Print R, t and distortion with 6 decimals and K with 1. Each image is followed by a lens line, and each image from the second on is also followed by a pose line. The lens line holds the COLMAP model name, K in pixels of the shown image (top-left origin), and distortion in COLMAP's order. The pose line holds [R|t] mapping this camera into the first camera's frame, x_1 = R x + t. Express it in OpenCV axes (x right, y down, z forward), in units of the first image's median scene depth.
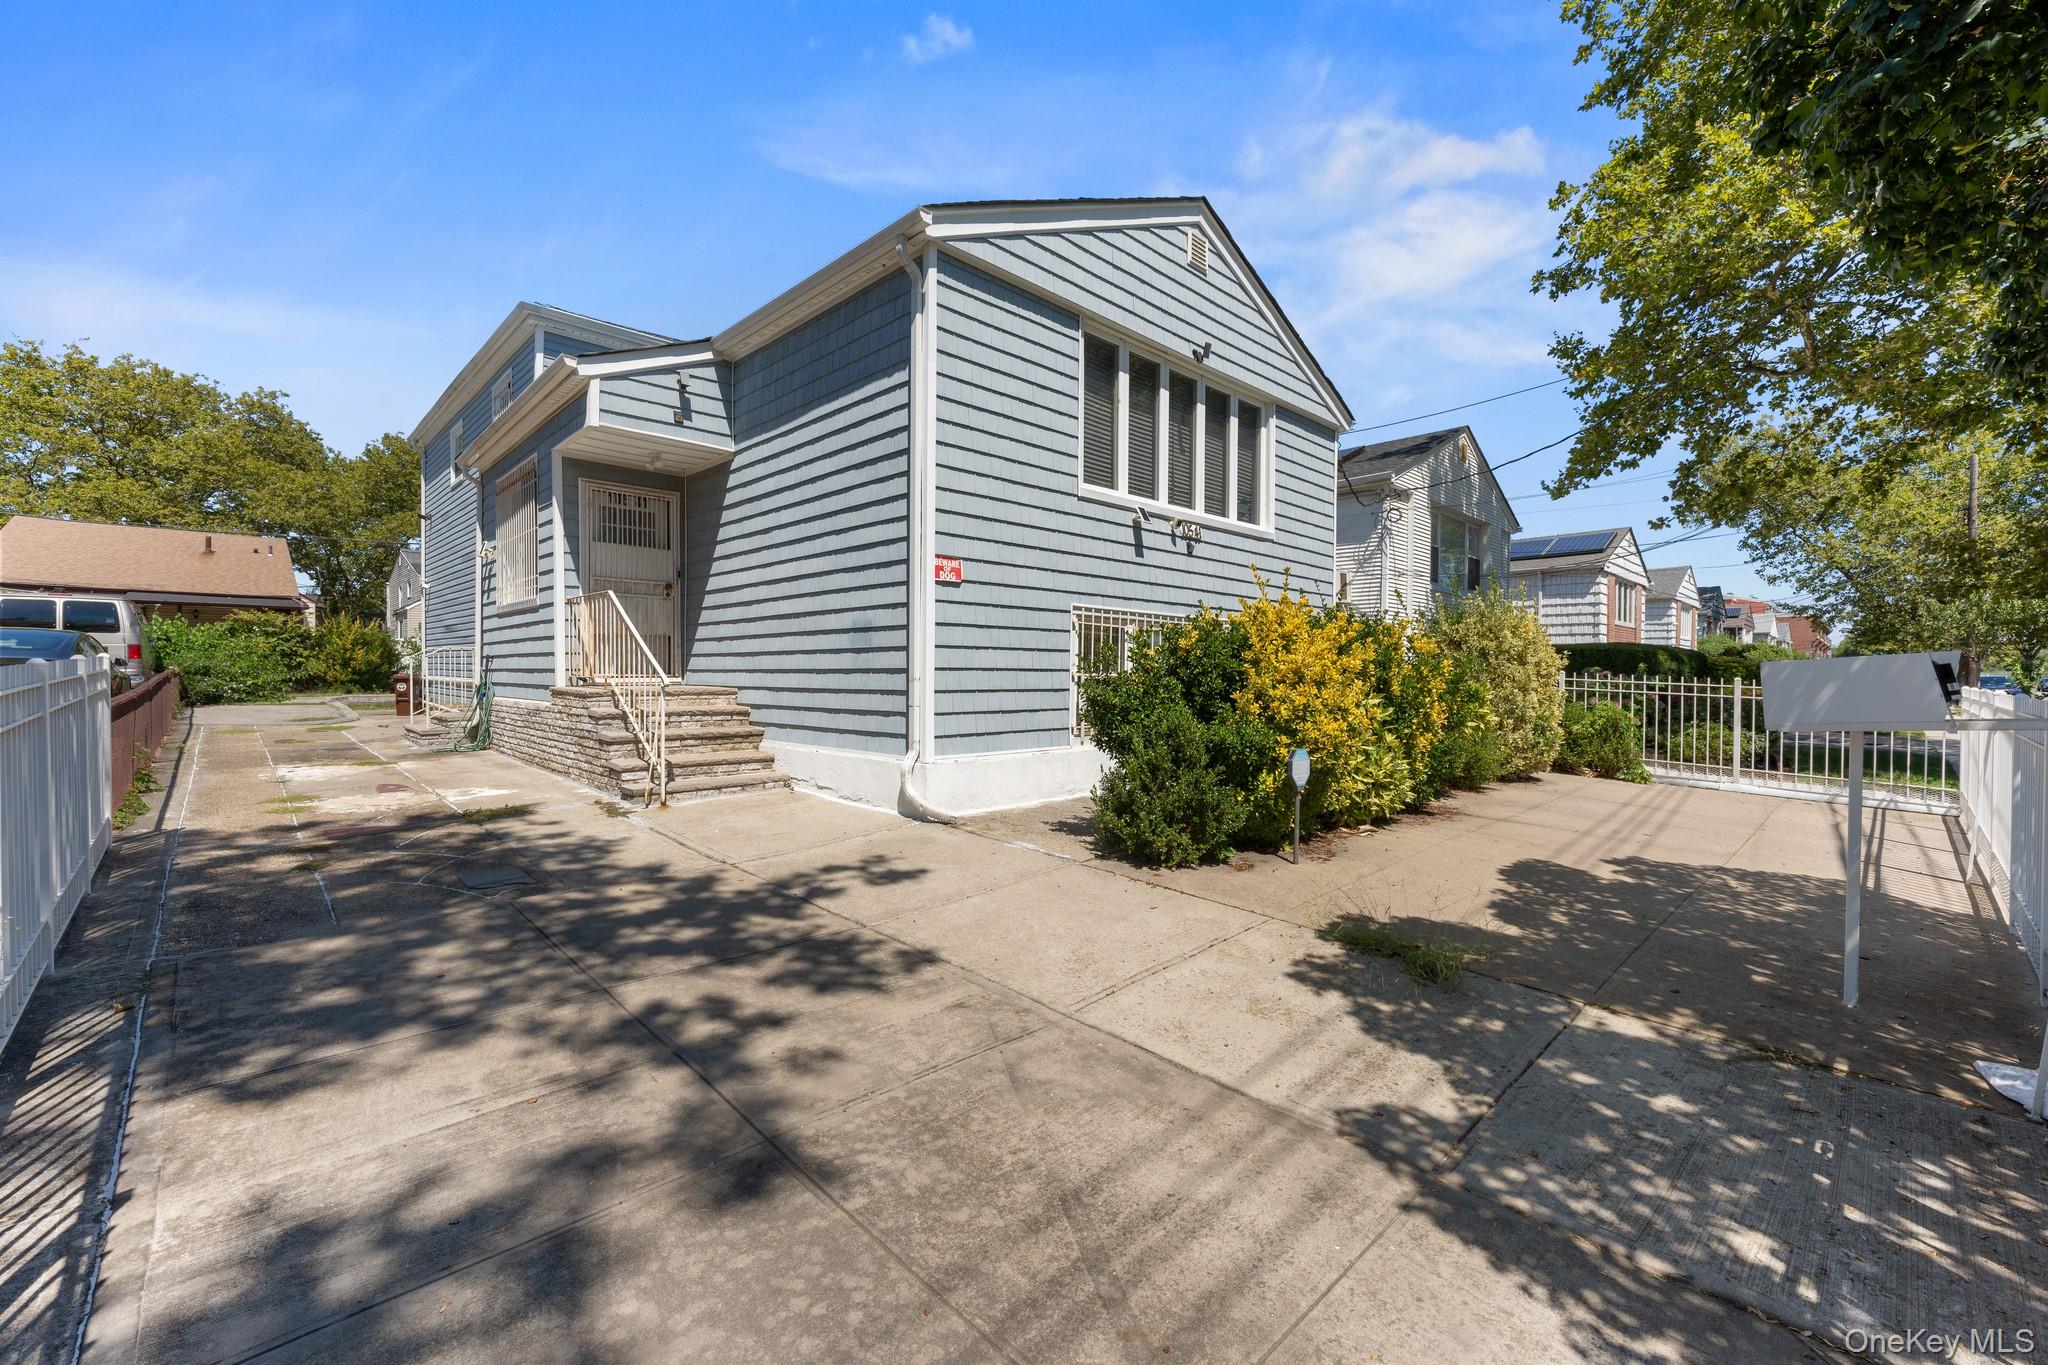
lens RADIAL K [[825.6, 0, 1023.0], [0, 825.6, 675.2], [0, 0, 1]] dist [-0.000869, -0.000074]
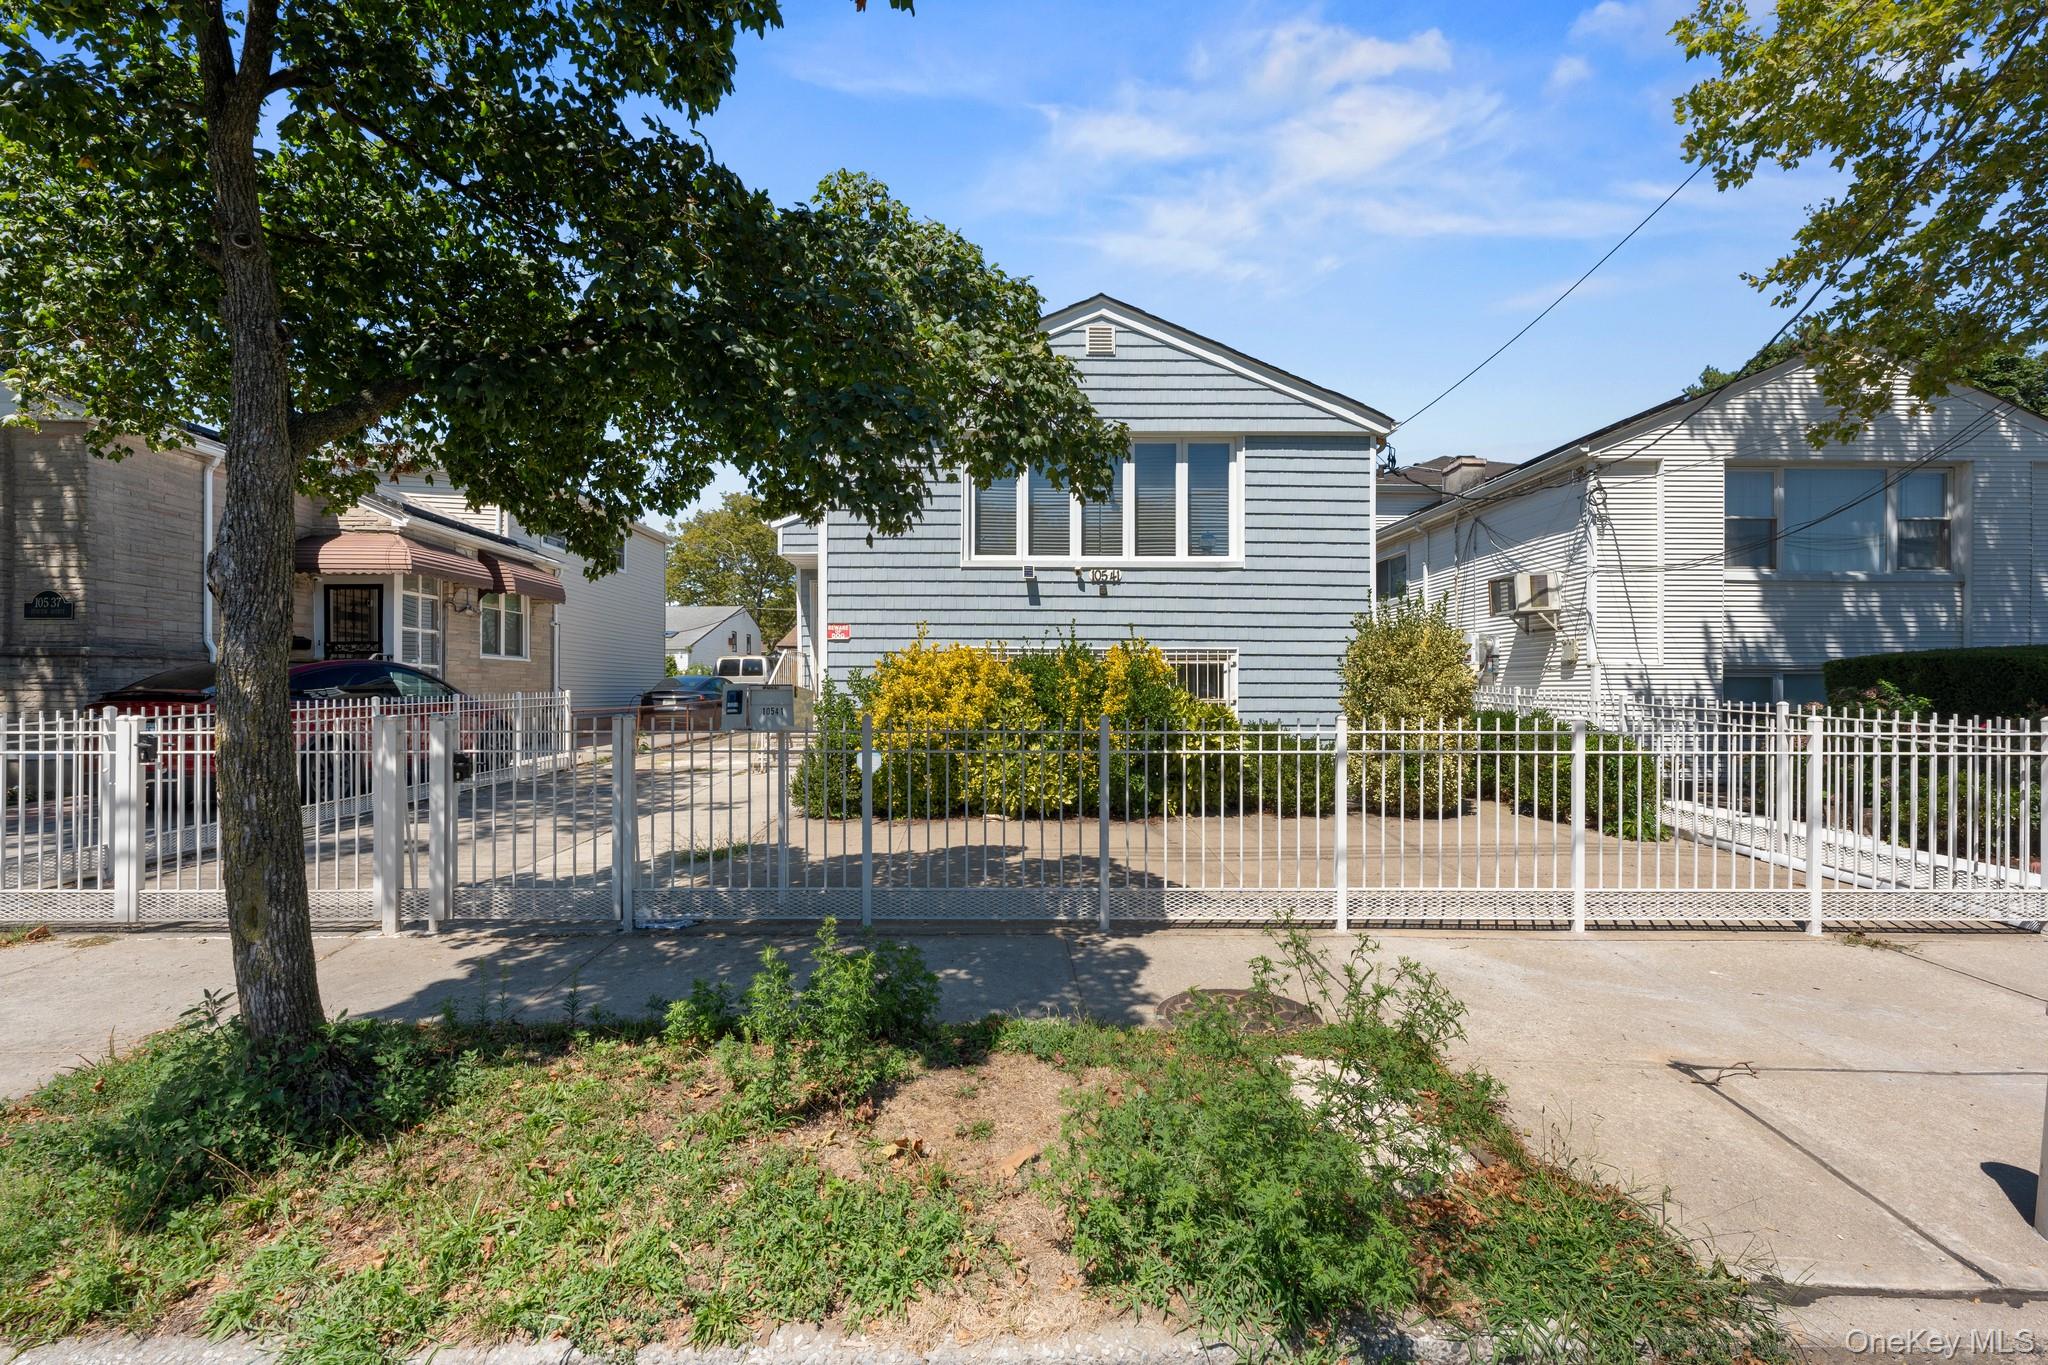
lens RADIAL K [[825.6, 0, 1023.0], [0, 825.6, 675.2], [0, 0, 1]] dist [-0.000869, -0.000074]
pose [[0.724656, -0.010551, -0.689030, 0.944180], [-0.000575, 0.999873, -0.015916, -0.015251], [0.689110, 0.011930, 0.724558, 0.075025]]
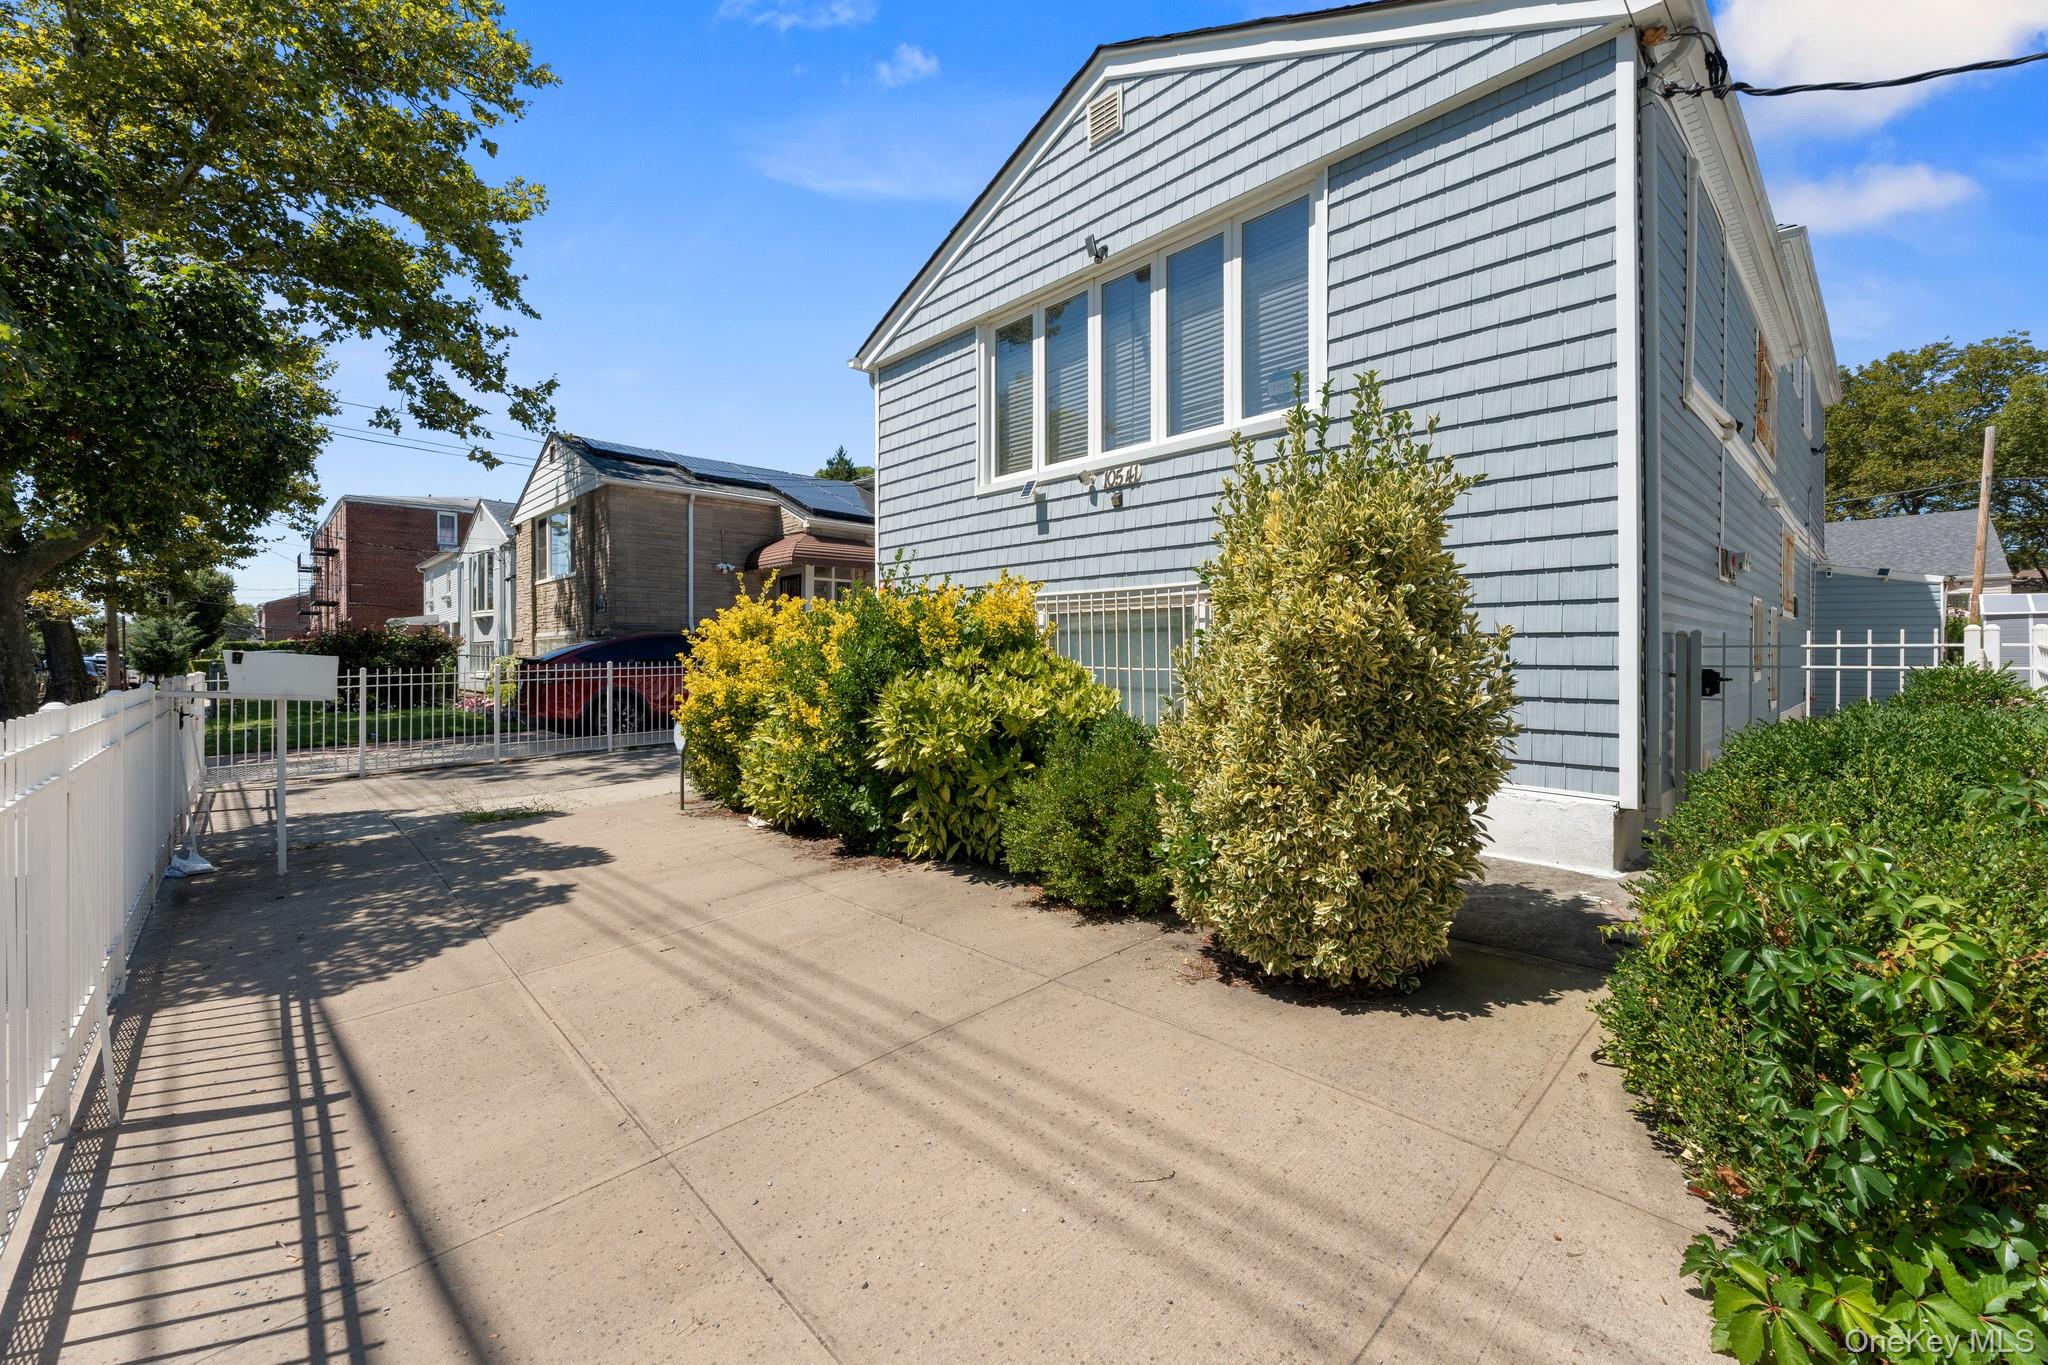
lens RADIAL K [[857.5, 0, 1007.2], [0, 857.5, 647.3], [0, 0, 1]] dist [0.001274, 0.000044]
pose [[-0.033505, -0.024040, -0.999149, 1.006767], [-0.009910, 0.999670, -0.023720, 0.000716], [0.999389, 0.009107, -0.033732, 0.944599]]
